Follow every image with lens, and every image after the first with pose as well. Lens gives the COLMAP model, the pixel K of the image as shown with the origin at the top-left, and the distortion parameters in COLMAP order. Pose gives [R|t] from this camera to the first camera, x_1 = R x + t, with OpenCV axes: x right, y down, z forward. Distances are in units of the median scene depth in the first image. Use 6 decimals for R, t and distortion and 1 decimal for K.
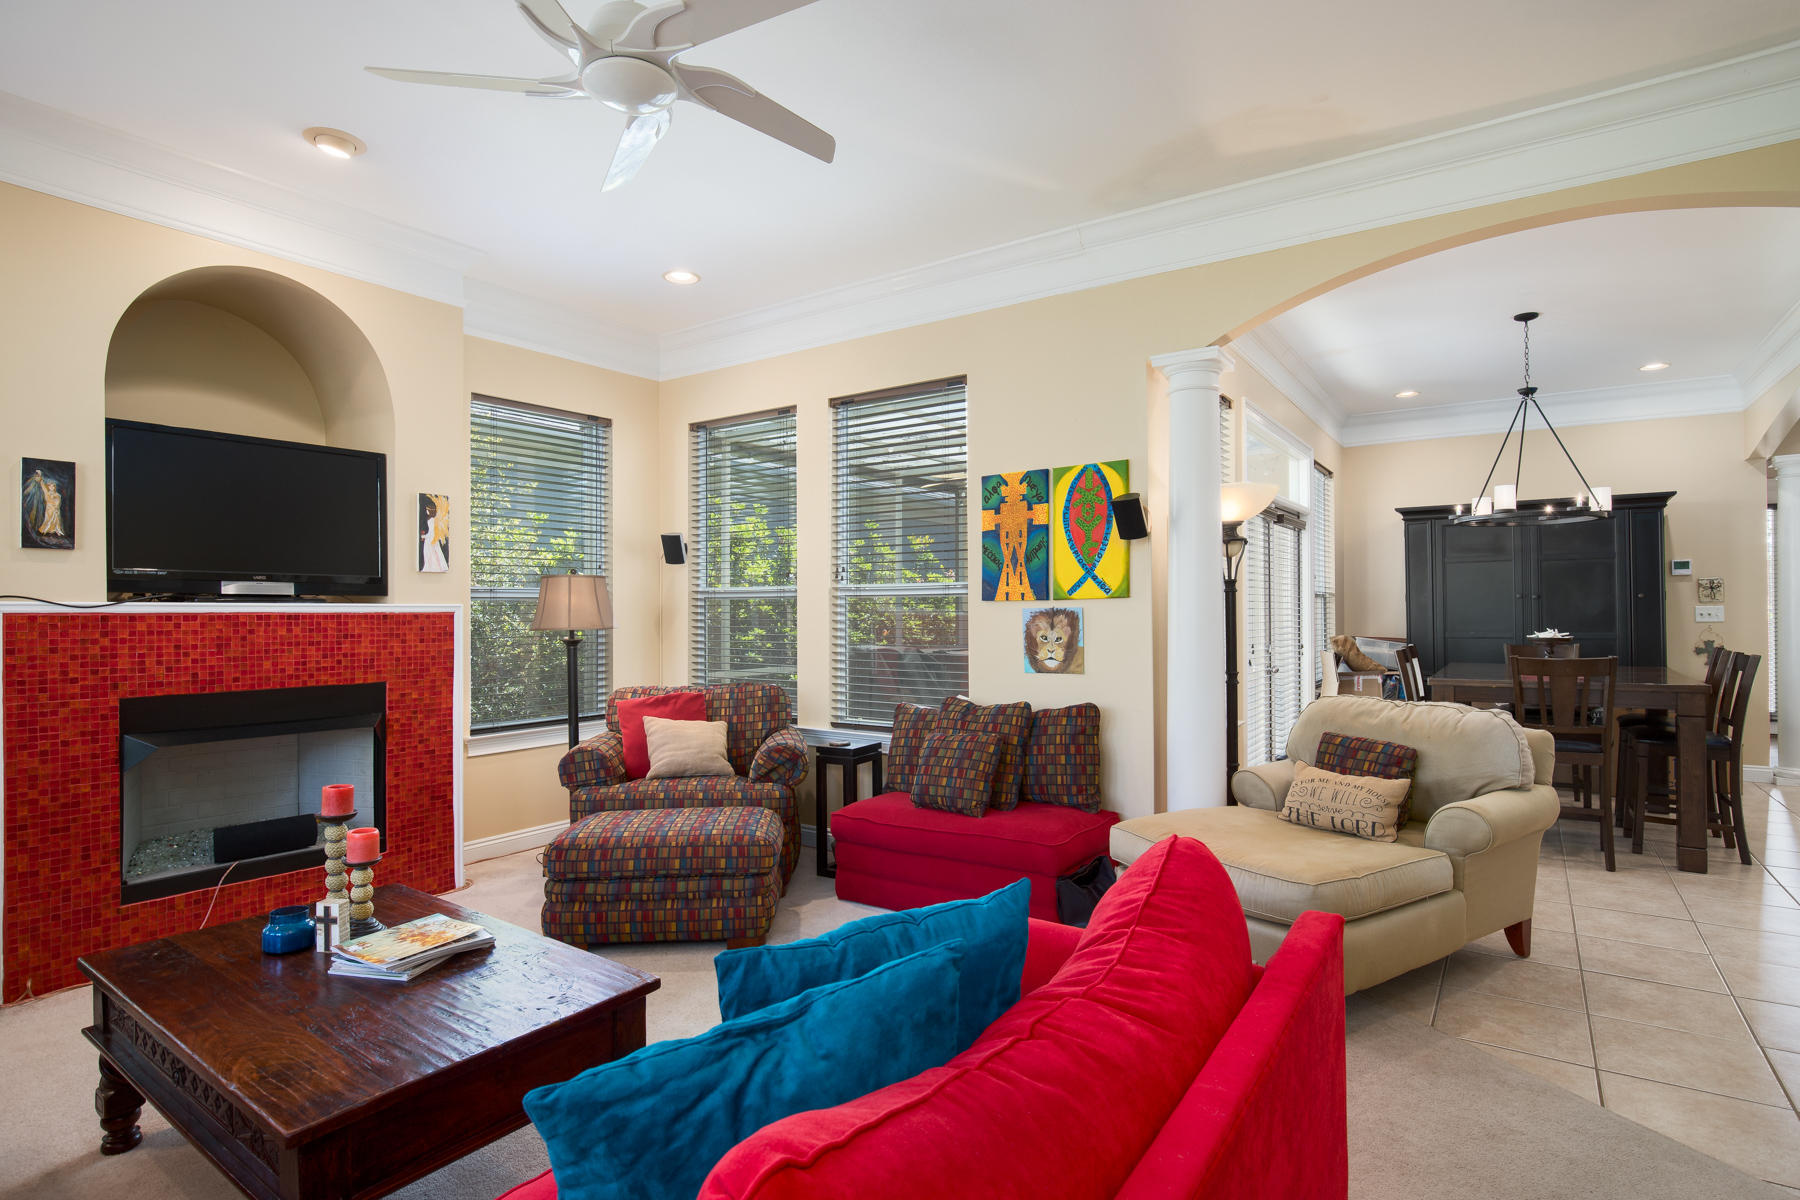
lens RADIAL K [[862.5, 0, 902.6], [0, 862.5, 603.9], [0, 0, 1]] dist [-0.016718, -0.000070]
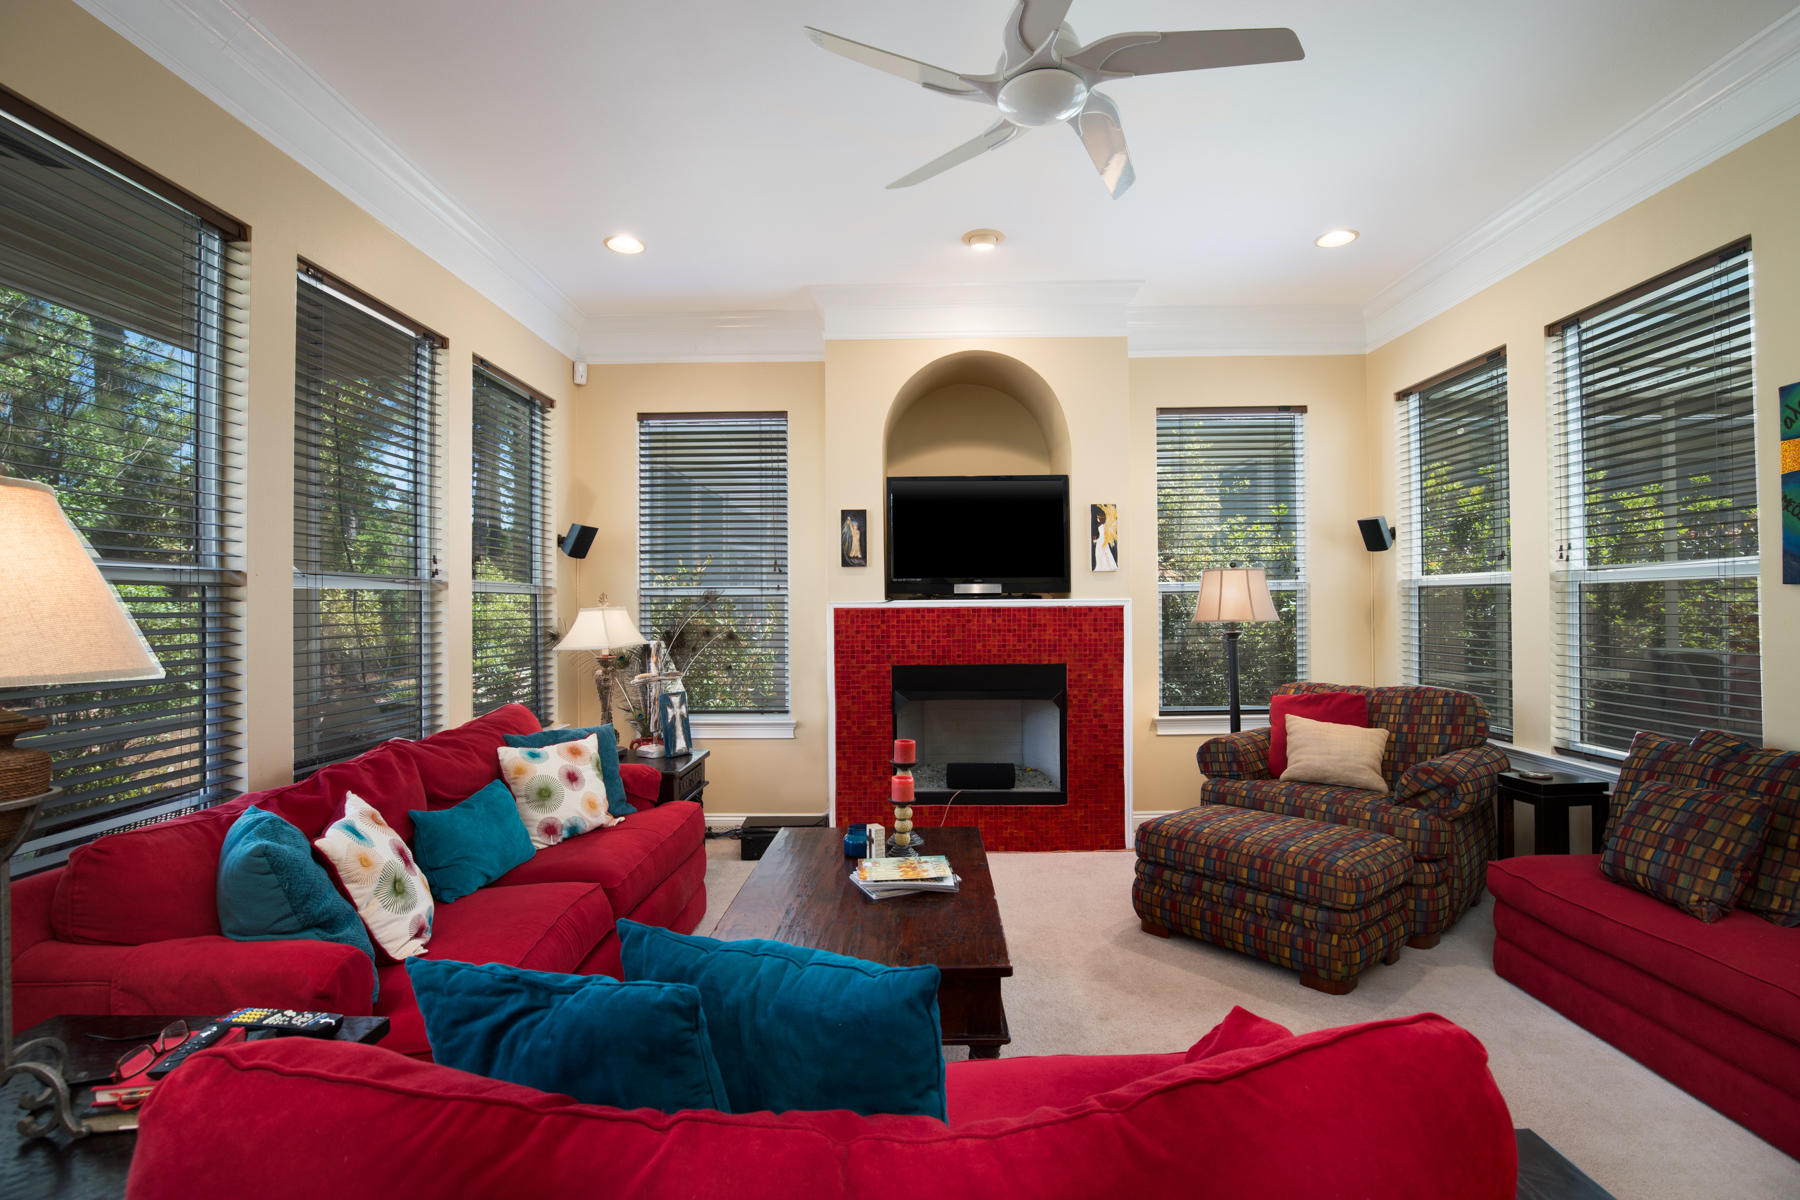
lens RADIAL K [[806.6, 0, 900.0], [0, 806.6, 600.0], [0, 0, 1]] dist [-0.035075, 0.006767]
pose [[0.586366, -0.009527, -0.809990, 0.177217], [0.014090, 0.999900, -0.001561, -0.000232], [0.809924, -0.010498, 0.586441, 0.144659]]
